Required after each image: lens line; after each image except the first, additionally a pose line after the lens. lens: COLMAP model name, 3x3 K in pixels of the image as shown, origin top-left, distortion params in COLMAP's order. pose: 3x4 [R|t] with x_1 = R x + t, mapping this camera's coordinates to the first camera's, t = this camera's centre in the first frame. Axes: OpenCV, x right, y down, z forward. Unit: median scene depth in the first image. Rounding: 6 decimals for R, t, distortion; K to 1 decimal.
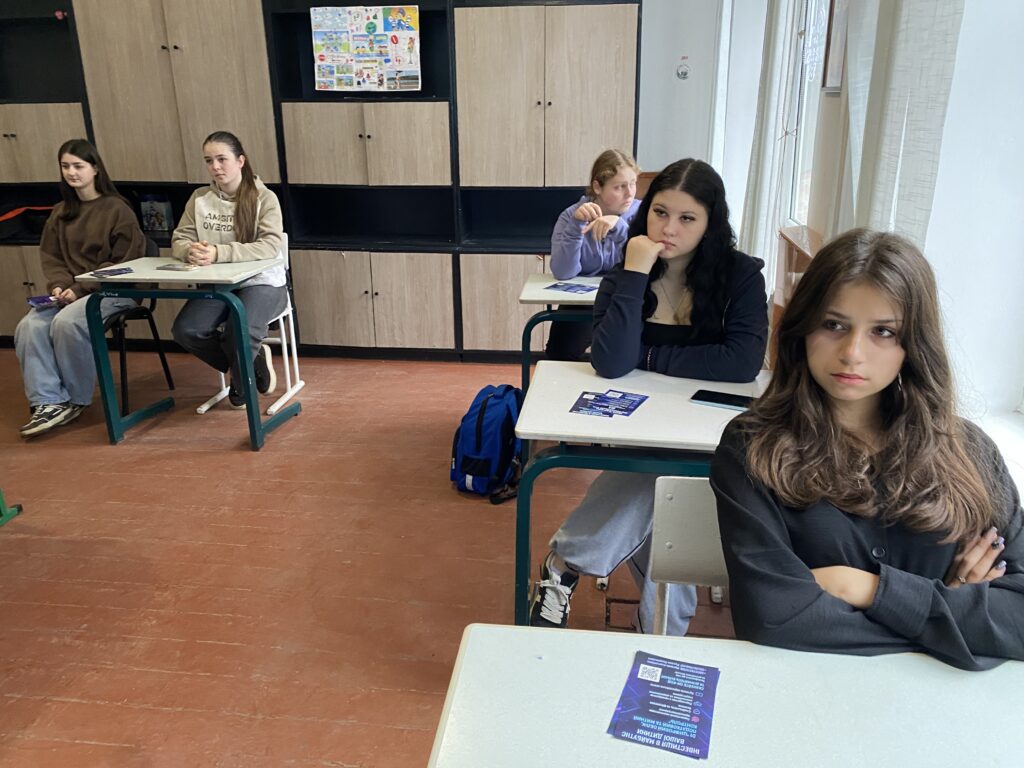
lens RADIAL K [[770.3, 0, 510.8], [0, 770.3, 385.0], [0, 0, 1]] dist [0.007567, -0.012024]
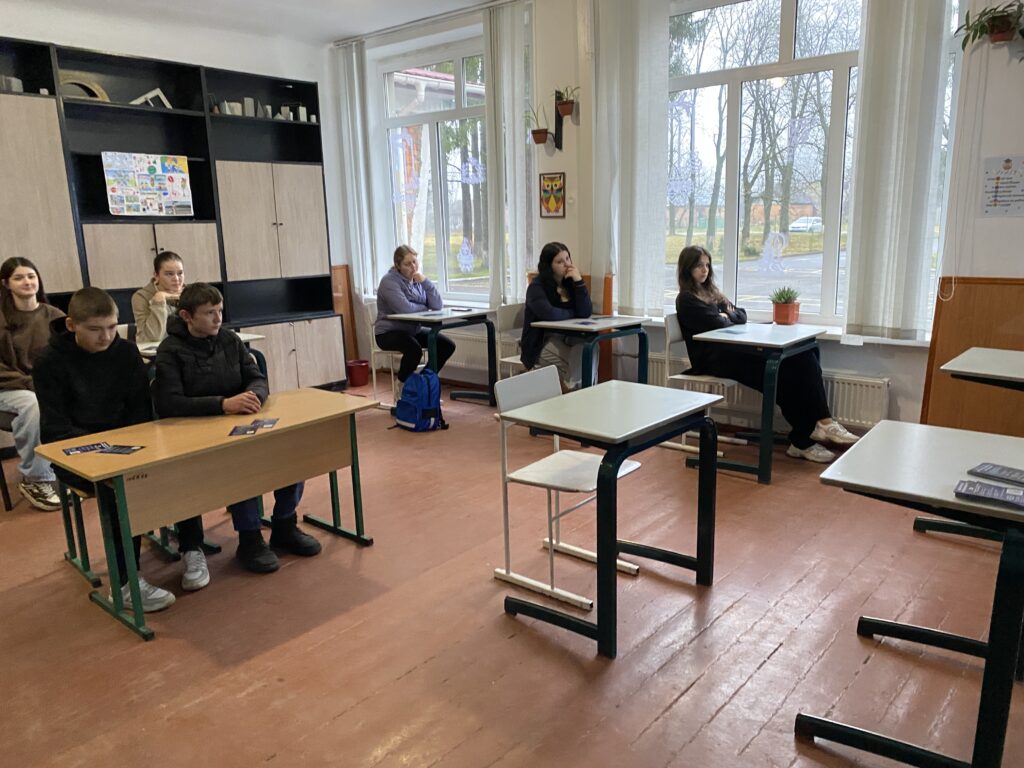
lens RADIAL K [[770.3, 0, 514.5], [0, 770.3, 396.3], [0, 0, 1]] dist [0.007567, -0.012024]
pose [[0.544401, -0.190643, 0.816874, -0.981279], [0.280978, 0.959018, 0.036560, 0.035740], [-0.790367, 0.209620, 0.575656, -0.169475]]
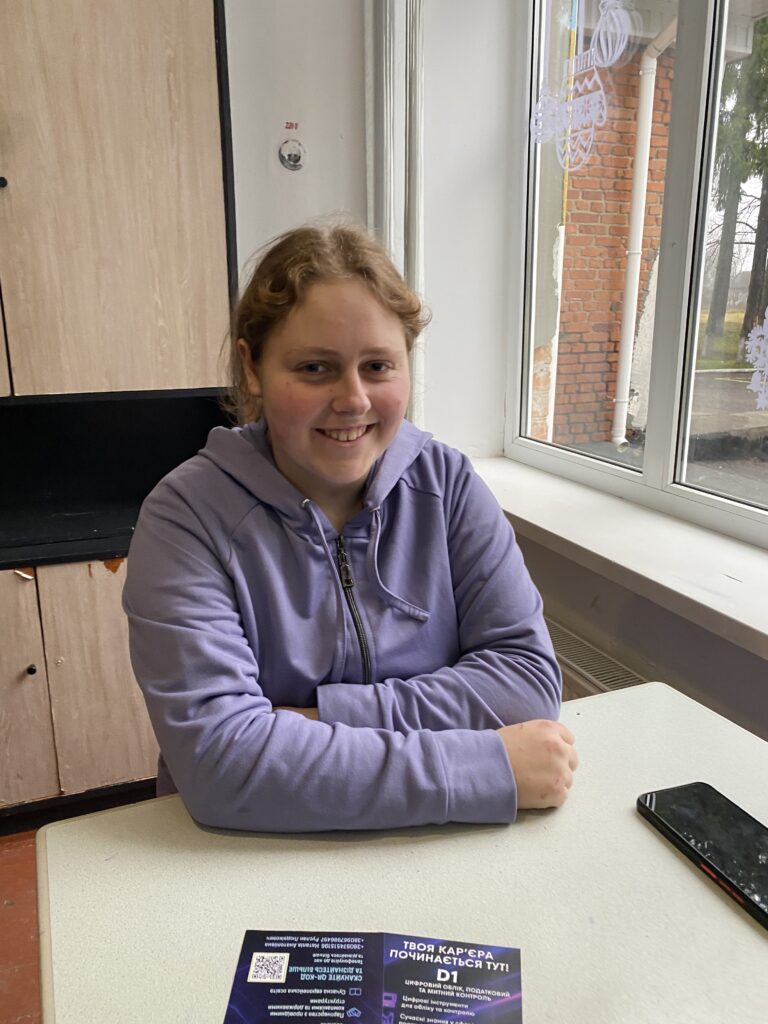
lens RADIAL K [[770.3, 0, 386.7], [0, 770.3, 512.9], [0, 0, 1]] dist [0.007567, -0.012024]
pose [[0.872687, -0.113997, 0.474786, 0.016492], [0.143401, 0.989322, -0.026043, -0.161783], [-0.466748, 0.090812, 0.879716, 0.574622]]
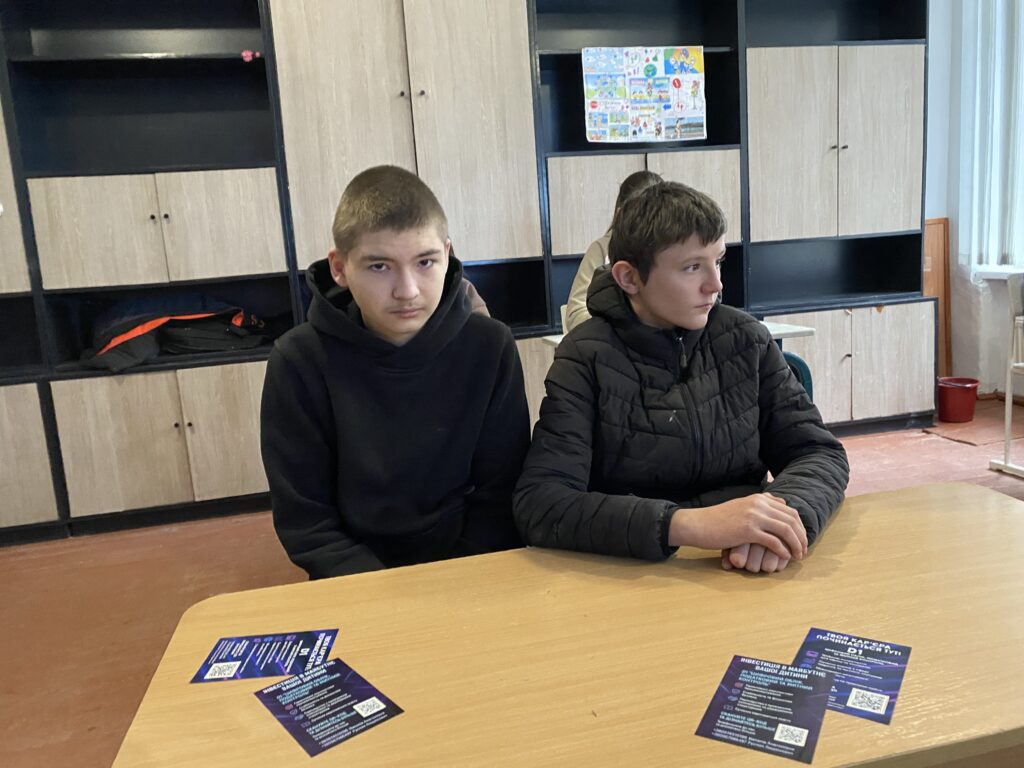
lens RADIAL K [[807.2, 0, 508.9], [0, 807.2, 367.7], [0, 0, 1]] dist [-0.003730, 0.012988]
pose [[0.937812, -0.111191, 0.328854, -0.654195], [0.165531, 0.975916, -0.142082, -0.034810], [-0.305136, 0.187681, 0.933632, 0.260873]]
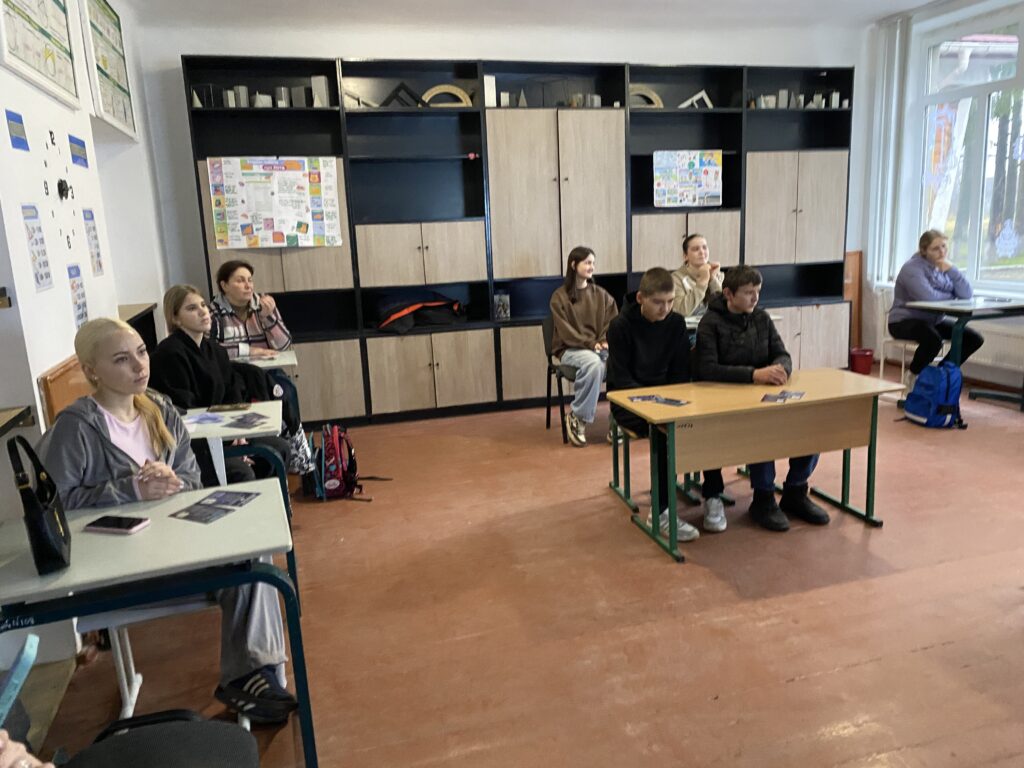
lens RADIAL K [[770.3, 0, 513.6], [0, 770.3, 393.2], [0, 0, 1]] dist [0.007567, -0.012024]
pose [[0.922948, -0.114782, 0.367413, -1.075470], [0.156135, 0.984091, -0.084778, 0.041595], [-0.351836, 0.135612, 0.926186, -0.192142]]
